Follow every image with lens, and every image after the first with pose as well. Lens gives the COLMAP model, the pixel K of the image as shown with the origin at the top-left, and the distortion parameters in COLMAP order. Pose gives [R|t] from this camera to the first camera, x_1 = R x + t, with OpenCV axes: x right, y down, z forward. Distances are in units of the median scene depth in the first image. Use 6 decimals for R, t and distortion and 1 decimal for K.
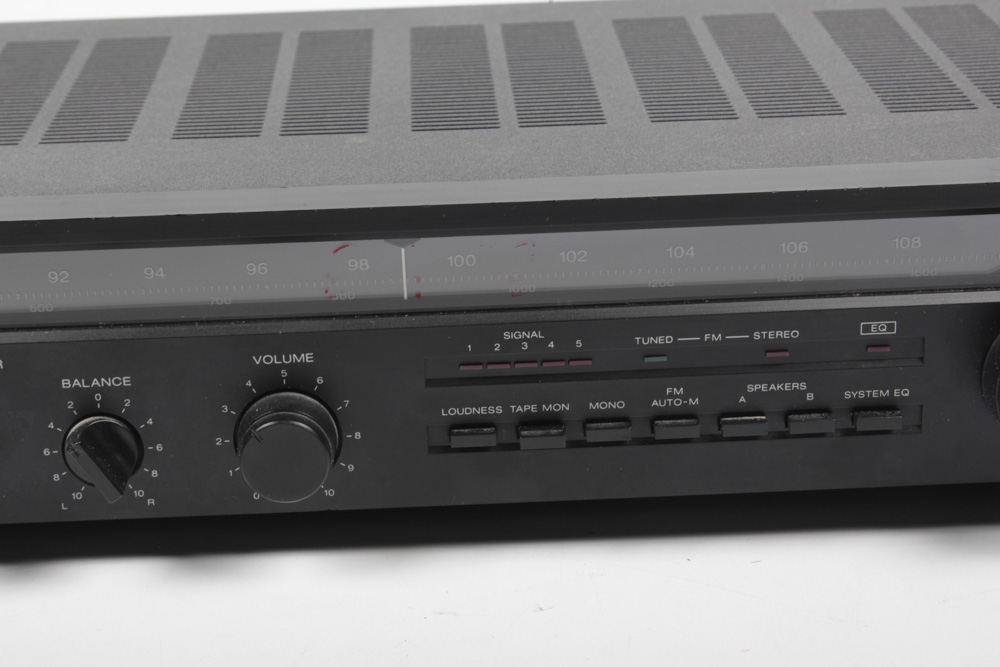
lens RADIAL K [[2458.6, 0, 501.3], [0, 2458.6, 331.8], [0, 0, 1]] dist [0.056823, 0.000000]
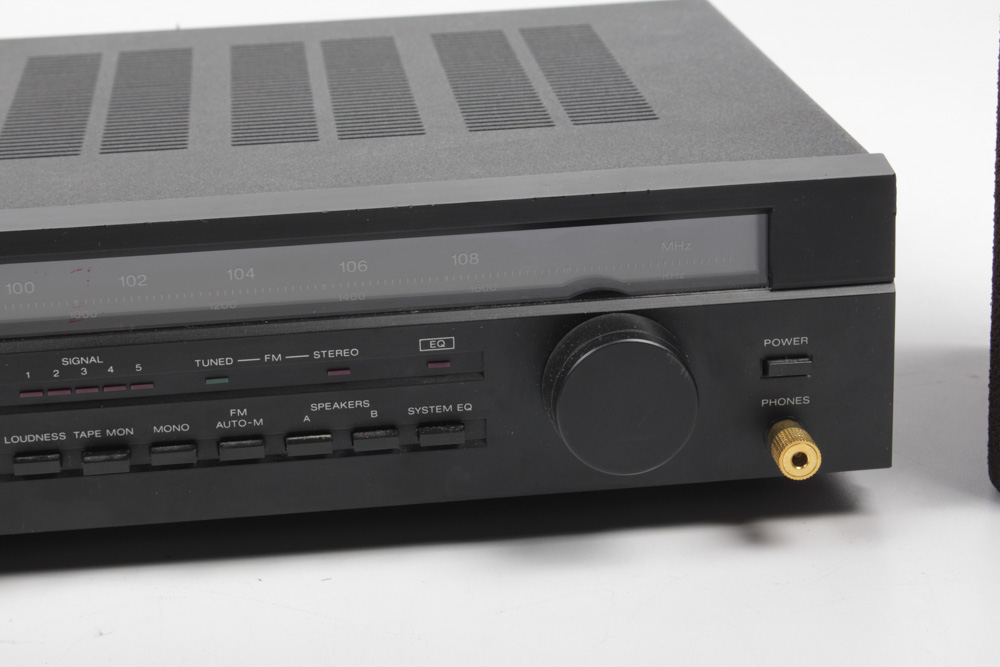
lens RADIAL K [[2458.6, 0, 497.7], [0, 2458.6, 337.8], [0, 0, 1]] dist [0.056823, 0.000000]
pose [[0.998018, -0.026878, 0.056898, 0.119401], [0.027460, 0.999578, -0.009465, 0.006110], [-0.056620, 0.011009, 0.998335, -0.009595]]
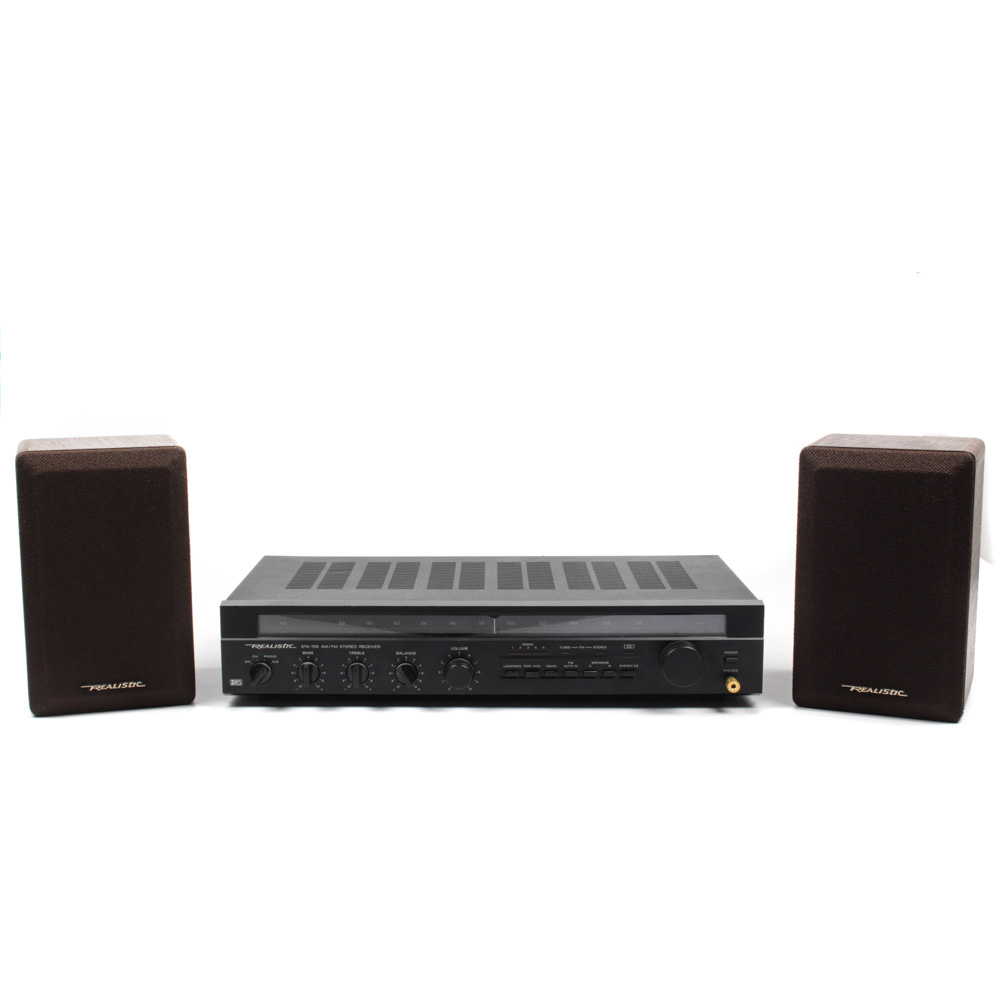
lens RADIAL K [[1531.9, 0, 491.1], [0, 1531.9, 501.8], [0, 0, 1]] dist [-0.085811, 0.000000]
pose [[0.998908, 0.033420, -0.032661, 0.020863], [-0.038959, 0.981556, -0.187163, 0.209528], [0.025804, 0.188231, 0.981786, -1.168088]]
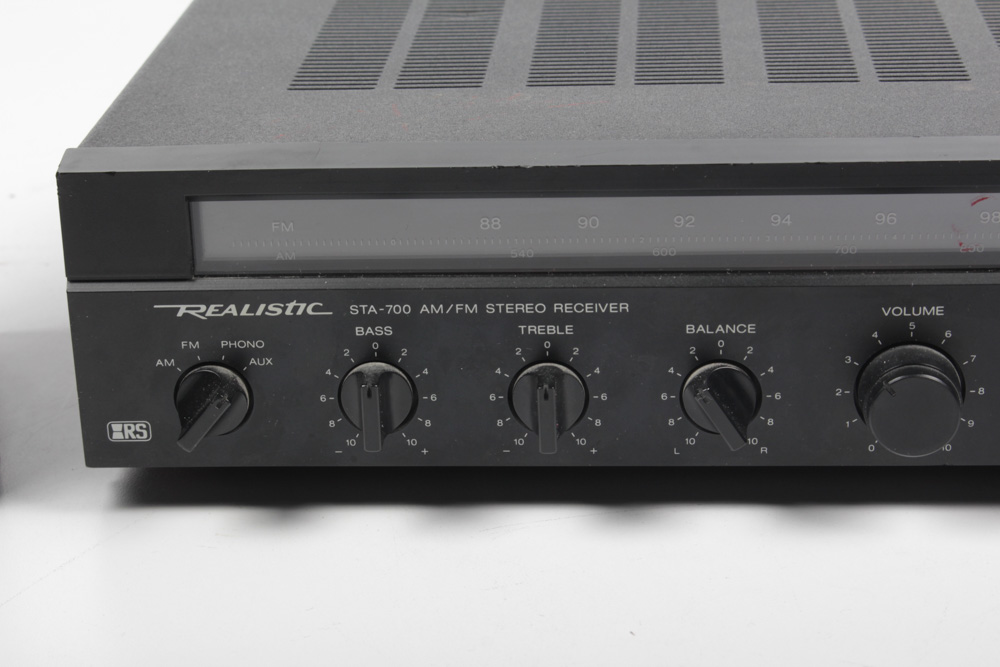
lens RADIAL K [[2458.6, 0, 497.3], [0, 2458.6, 329.6], [0, 0, 1]] dist [0.056823, 0.000000]
pose [[0.995587, 0.032089, -0.088181, -0.164004], [-0.029424, 0.999075, 0.031363, -0.007520], [0.089106, -0.028629, 0.995611, 0.002916]]
